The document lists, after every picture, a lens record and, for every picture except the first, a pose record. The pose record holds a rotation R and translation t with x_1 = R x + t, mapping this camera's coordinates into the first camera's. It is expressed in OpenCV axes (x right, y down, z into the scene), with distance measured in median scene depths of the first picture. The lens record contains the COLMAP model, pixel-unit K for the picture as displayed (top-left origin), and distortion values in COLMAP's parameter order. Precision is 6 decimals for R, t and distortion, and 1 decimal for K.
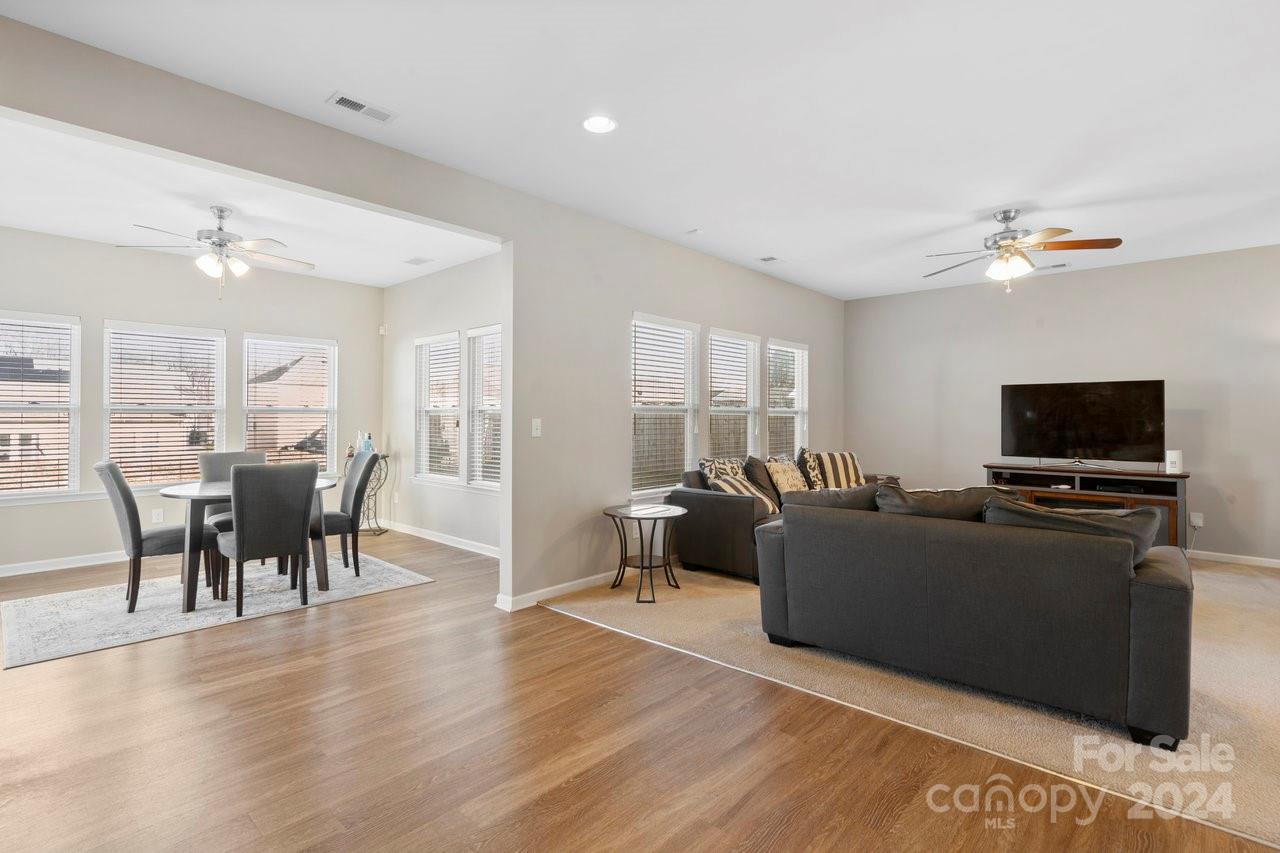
lens RADIAL K [[603.4, 0, 632.8], [0, 603.4, 413.2], [0, 0, 1]] dist [-0.002596, 0.000654]
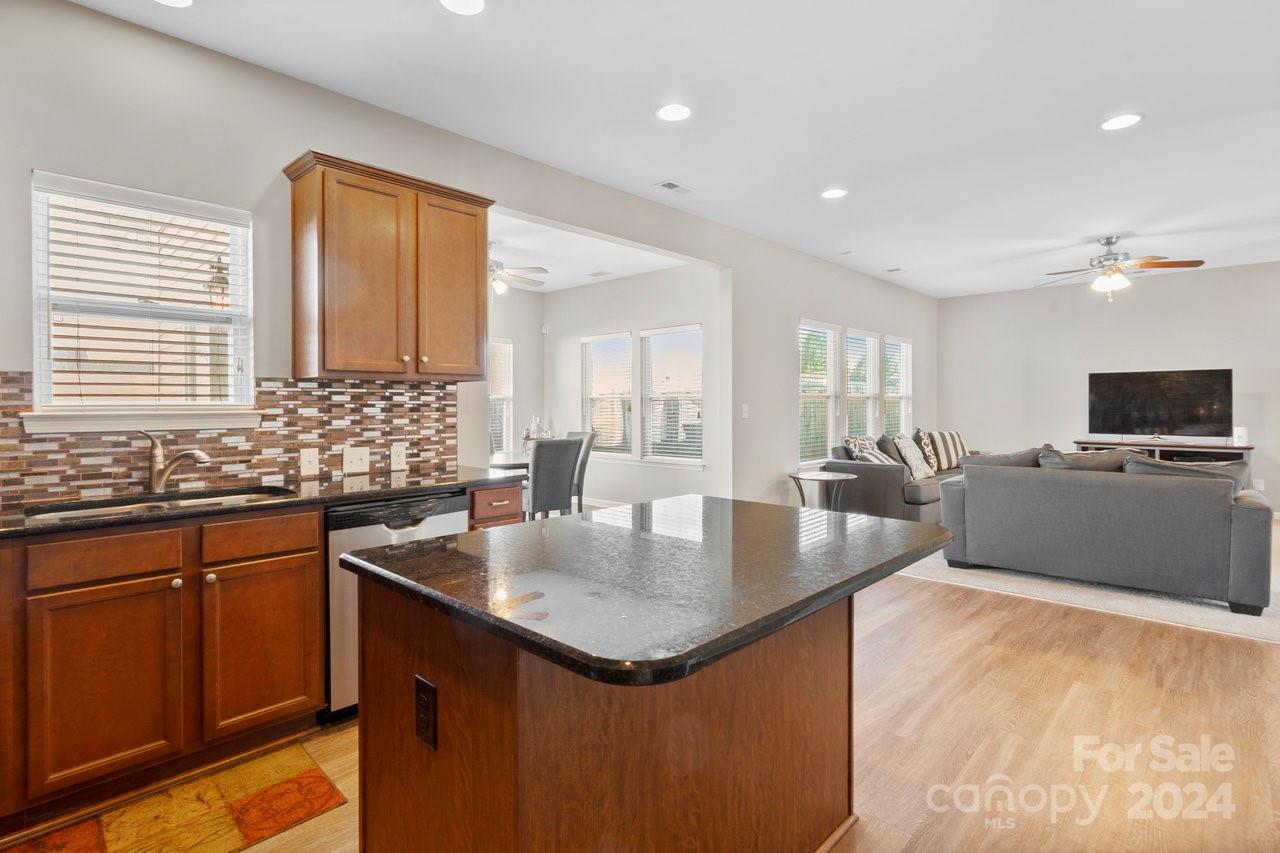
lens RADIAL K [[618.5, 0, 637.8], [0, 618.5, 404.8], [0, 0, 1]] dist [-0.000623, -0.000104]
pose [[0.999795, -0.006566, -0.019154, -0.283591], [0.006750, 0.999932, 0.009532, -0.003010], [0.019090, -0.009659, 0.999771, -0.260921]]
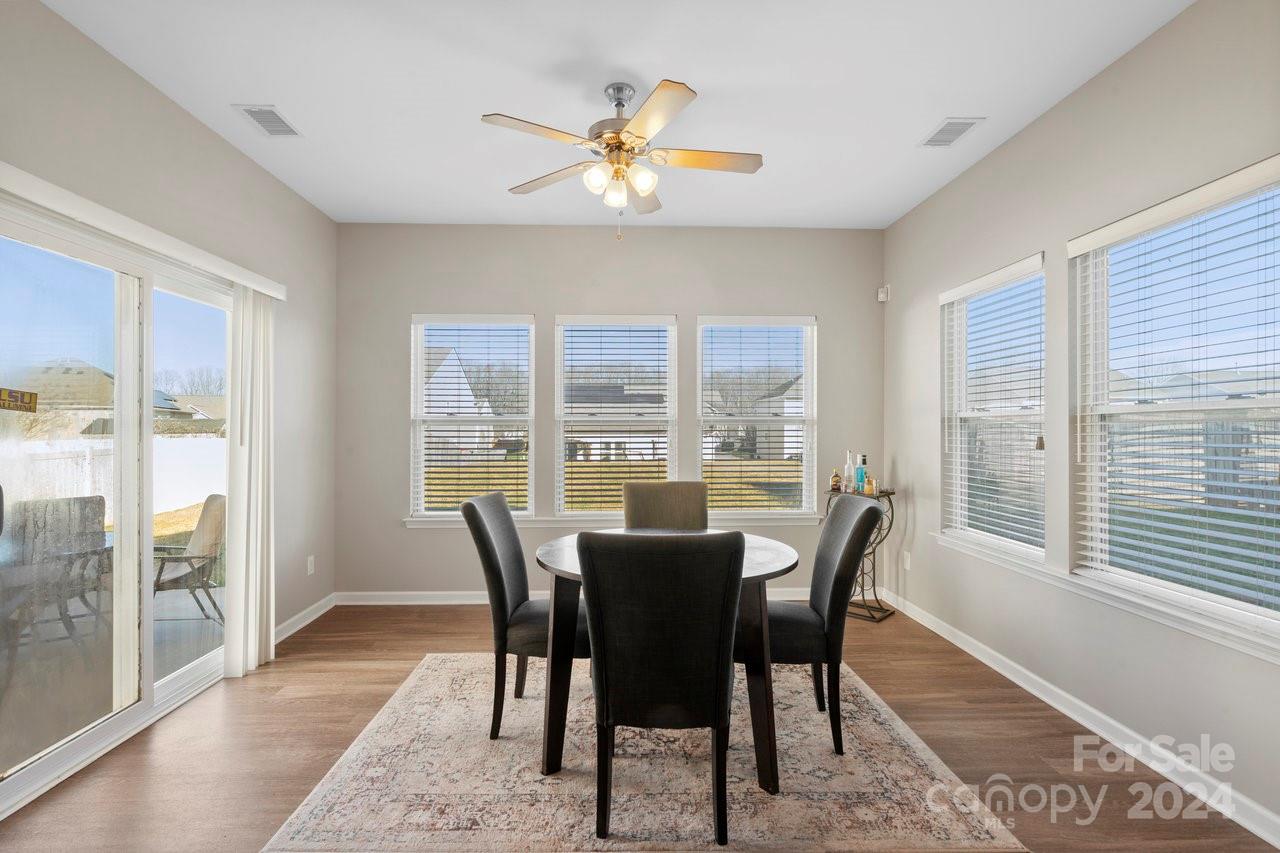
lens RADIAL K [[593.8, 0, 640.0], [0, 593.8, 426.5], [0, 0, 1]] dist [-0.002758, -0.000153]
pose [[0.712100, -0.004792, -0.702061, -0.209588], [0.006864, 0.999976, 0.000137, 0.001873], [0.702044, -0.004917, 0.712116, 0.492887]]
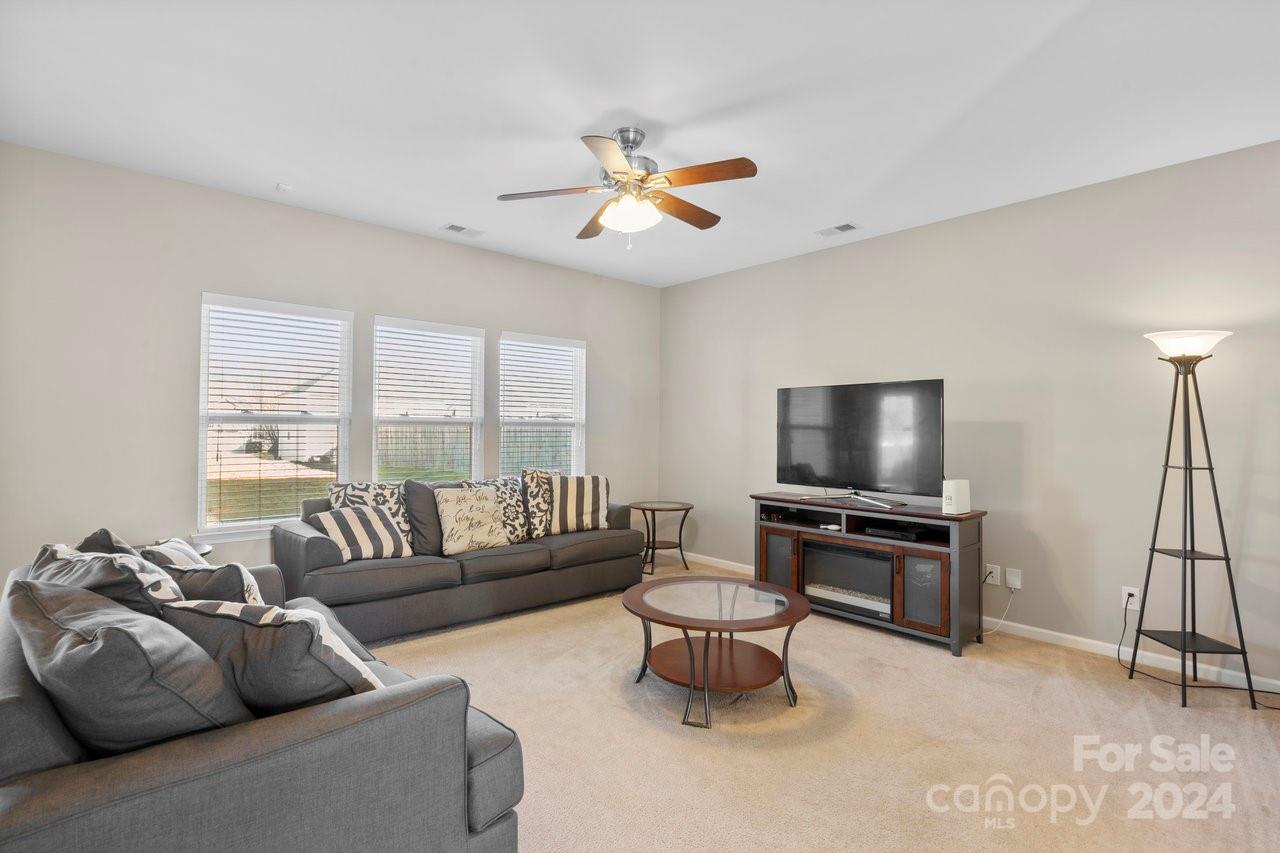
lens RADIAL K [[611.7, 0, 624.1], [0, 611.7, 428.5], [0, 0, 1]] dist [-0.001176, 0.000176]
pose [[0.994981, 0.004367, -0.099973, 0.567521], [-0.004009, 0.999985, 0.003786, 0.000693], [0.099988, -0.003366, 0.994983, 0.251390]]
